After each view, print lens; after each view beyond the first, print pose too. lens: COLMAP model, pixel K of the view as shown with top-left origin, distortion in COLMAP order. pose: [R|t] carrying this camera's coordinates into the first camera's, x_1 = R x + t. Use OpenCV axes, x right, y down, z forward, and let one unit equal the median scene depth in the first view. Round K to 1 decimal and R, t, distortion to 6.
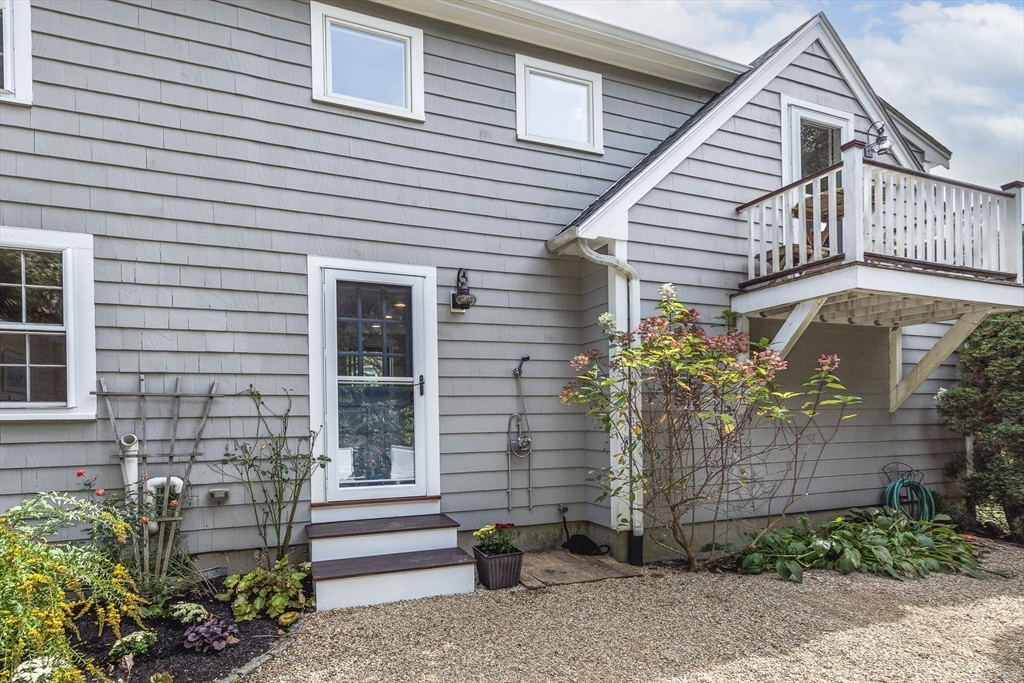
lens RADIAL K [[528.0, 0, 512.4], [0, 528.0, 420.9], [0, 0, 1]] dist [0.003816, 0.000315]
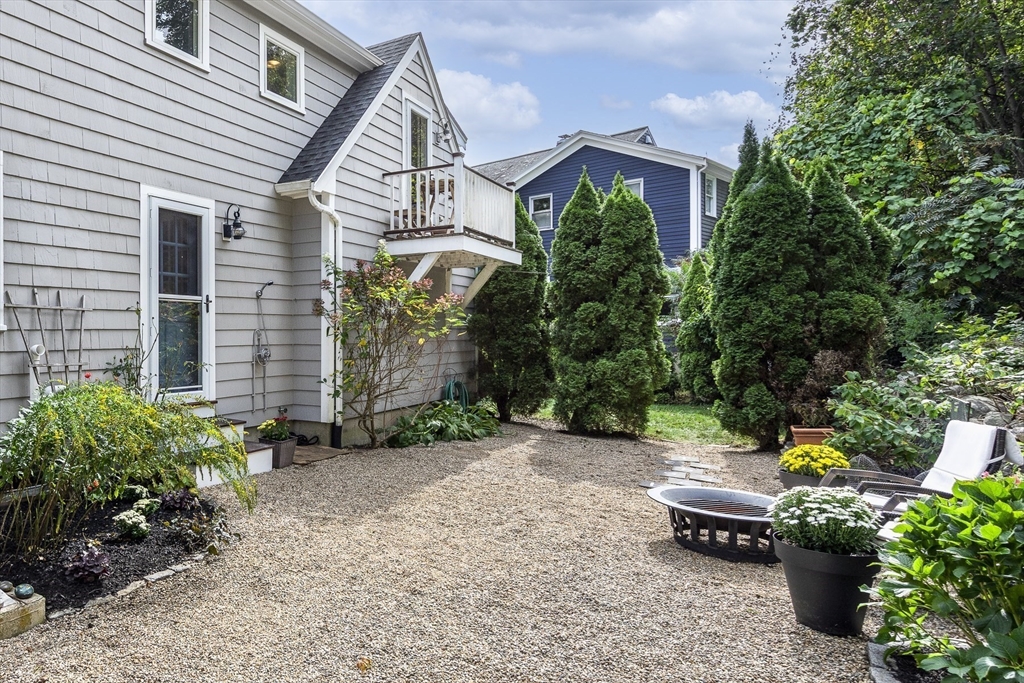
lens RADIAL K [[534.0, 0, 512.0], [0, 534.0, 341.5], [0, 0, 1]] dist [-0.002916, -0.000308]
pose [[0.698365, -0.002575, 0.715737, -0.402110], [-0.002383, 0.999980, 0.005923, 0.004207], [-0.715738, -0.005842, 0.698345, -0.205117]]
